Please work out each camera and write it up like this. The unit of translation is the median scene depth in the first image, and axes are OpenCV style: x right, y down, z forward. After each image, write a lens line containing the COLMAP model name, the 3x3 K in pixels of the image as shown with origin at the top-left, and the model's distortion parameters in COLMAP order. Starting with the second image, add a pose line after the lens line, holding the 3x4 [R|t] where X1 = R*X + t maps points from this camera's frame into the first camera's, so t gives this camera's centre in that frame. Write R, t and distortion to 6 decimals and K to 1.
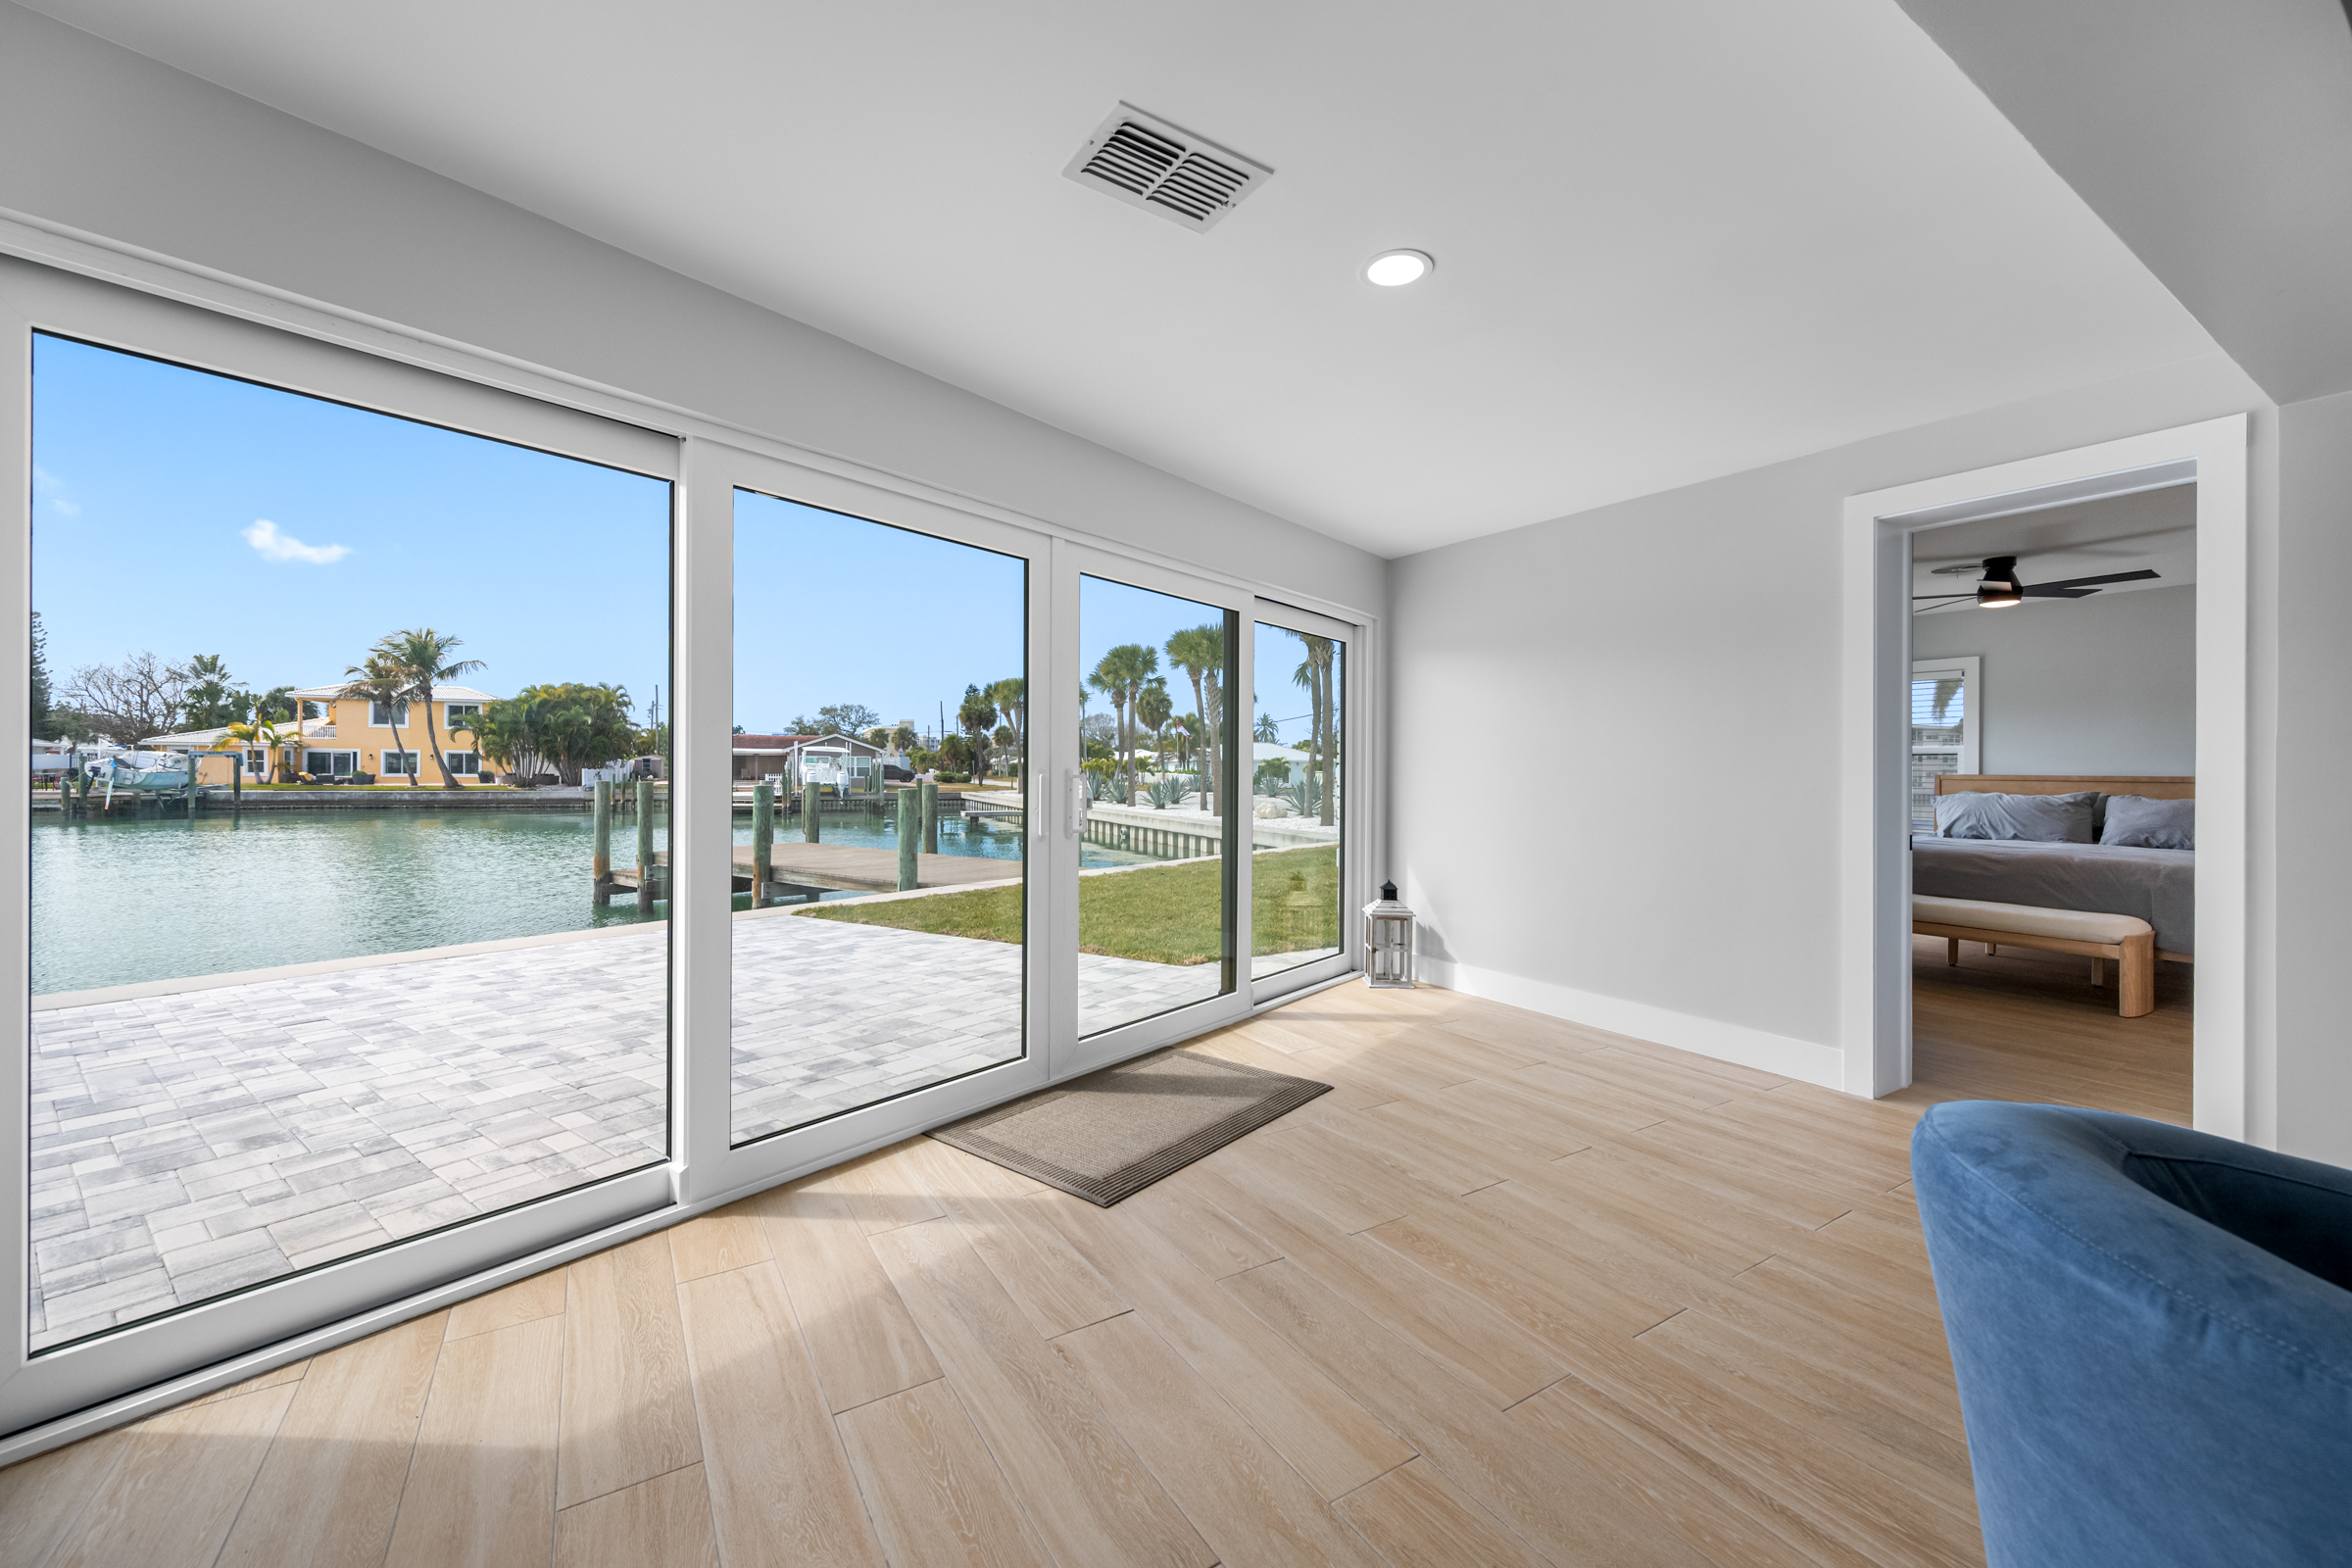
lens RADIAL K [[931.8, 0, 1199.3], [0, 931.8, 771.1], [0, 0, 1]] dist [0.001852, 0.000053]
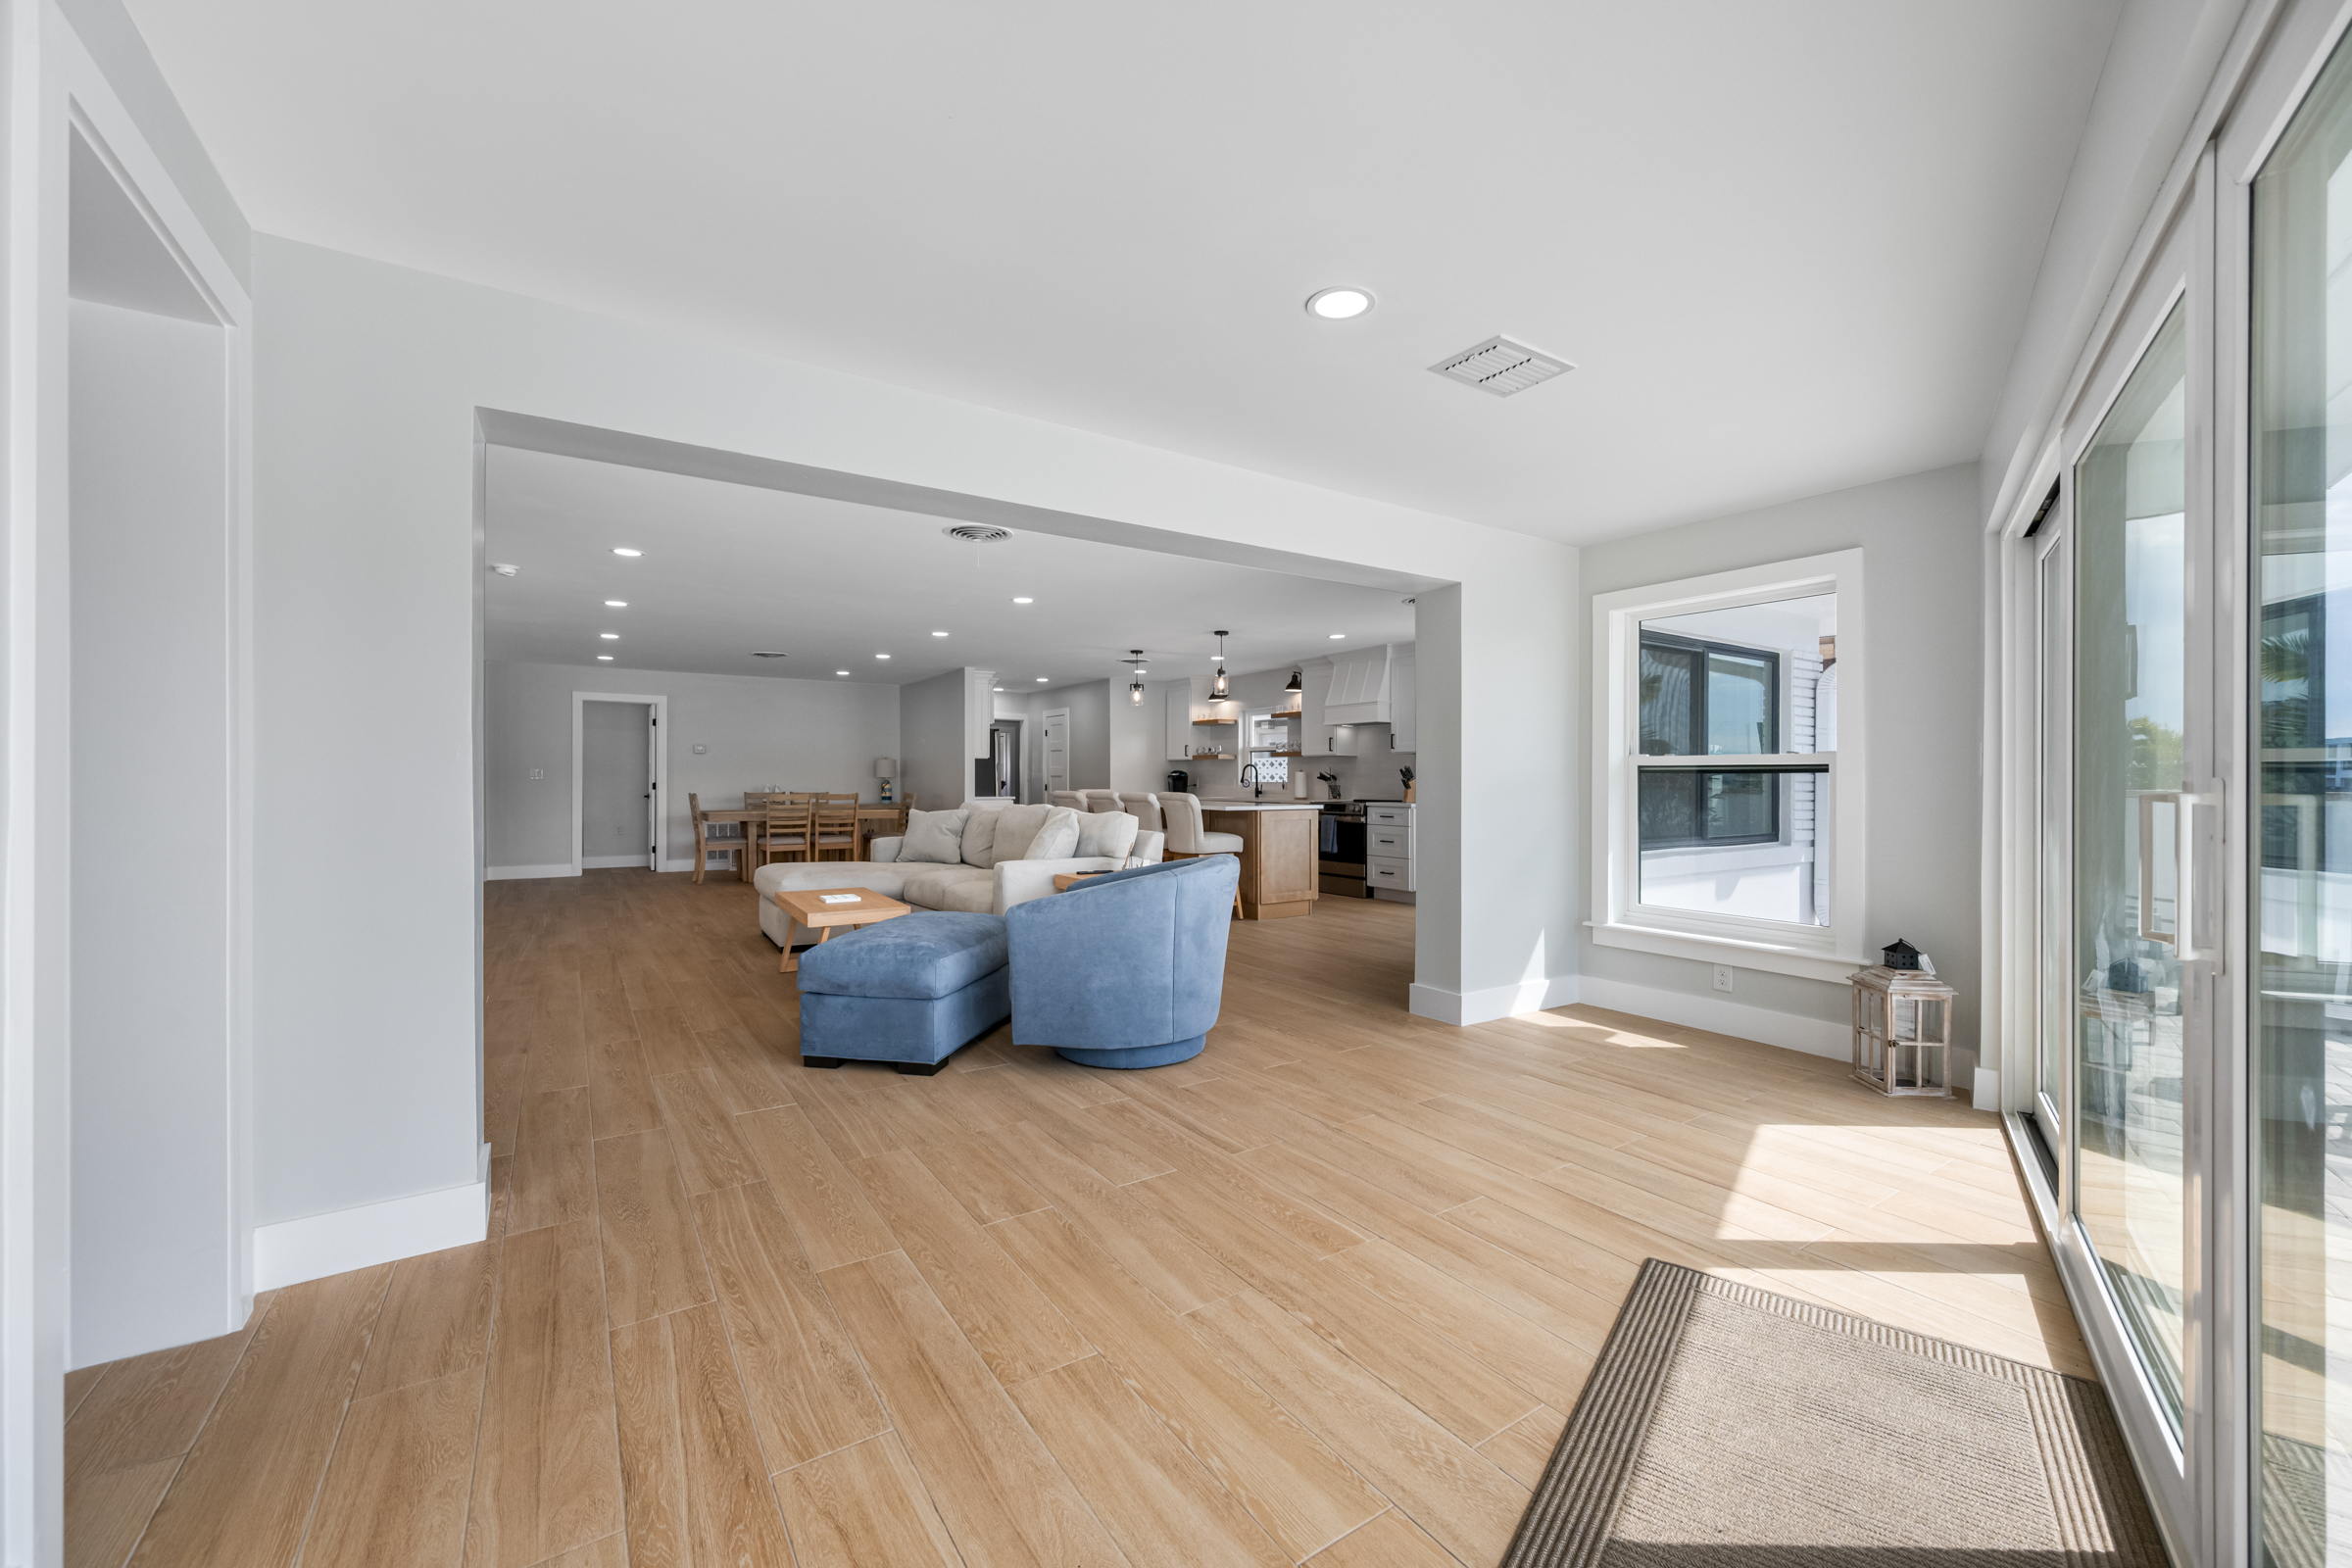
lens RADIAL K [[934.6, 0, 1213.5], [0, 934.6, 785.3], [0, 0, 1]] dist [0.000612, 0.000062]
pose [[-0.999451, -0.010228, -0.031505, 0.016629], [-0.010375, 0.999936, 0.004504, 0.000133], [0.031457, 0.004829, -0.999493, 0.088072]]
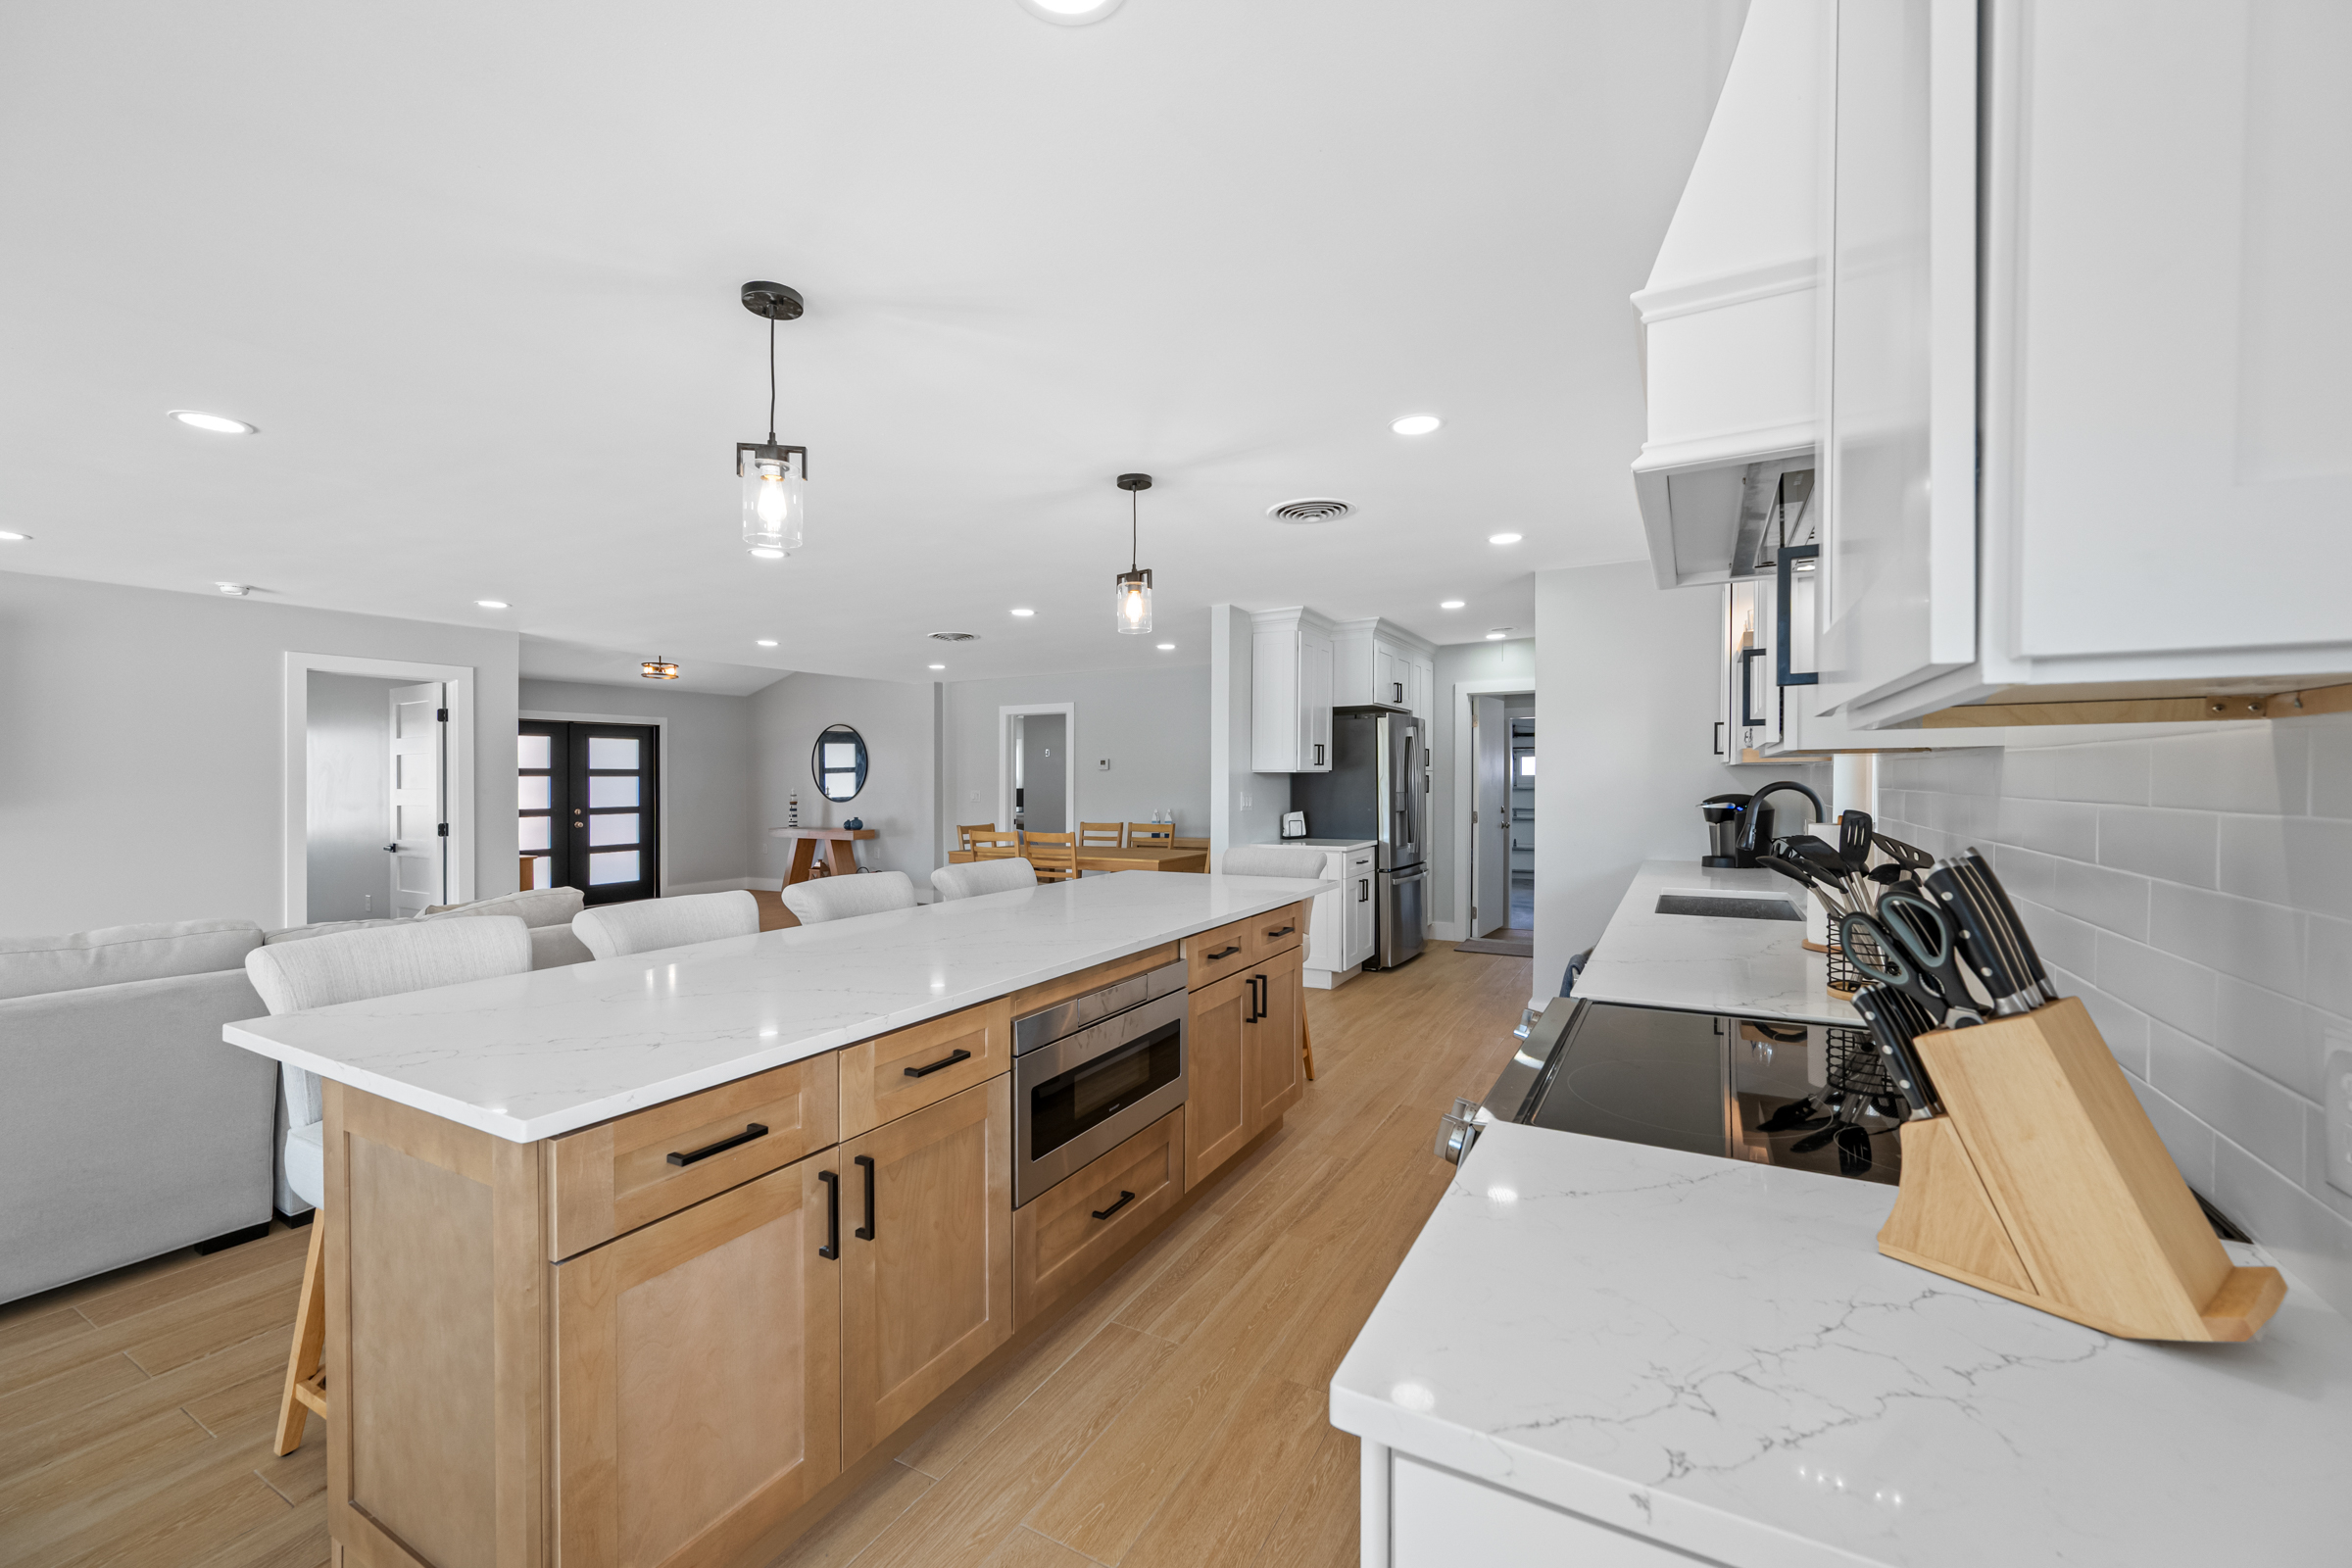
lens RADIAL K [[941.8, 0, 1160.1], [0, 941.8, 798.6], [0, 0, 1]] dist [0.001861, 0.000387]
pose [[-0.460692, -0.021604, 0.887297, -0.032386], [0.004441, 0.999635, 0.026645, -0.004515], [-0.887549, 0.016216, -0.460428, -0.063402]]
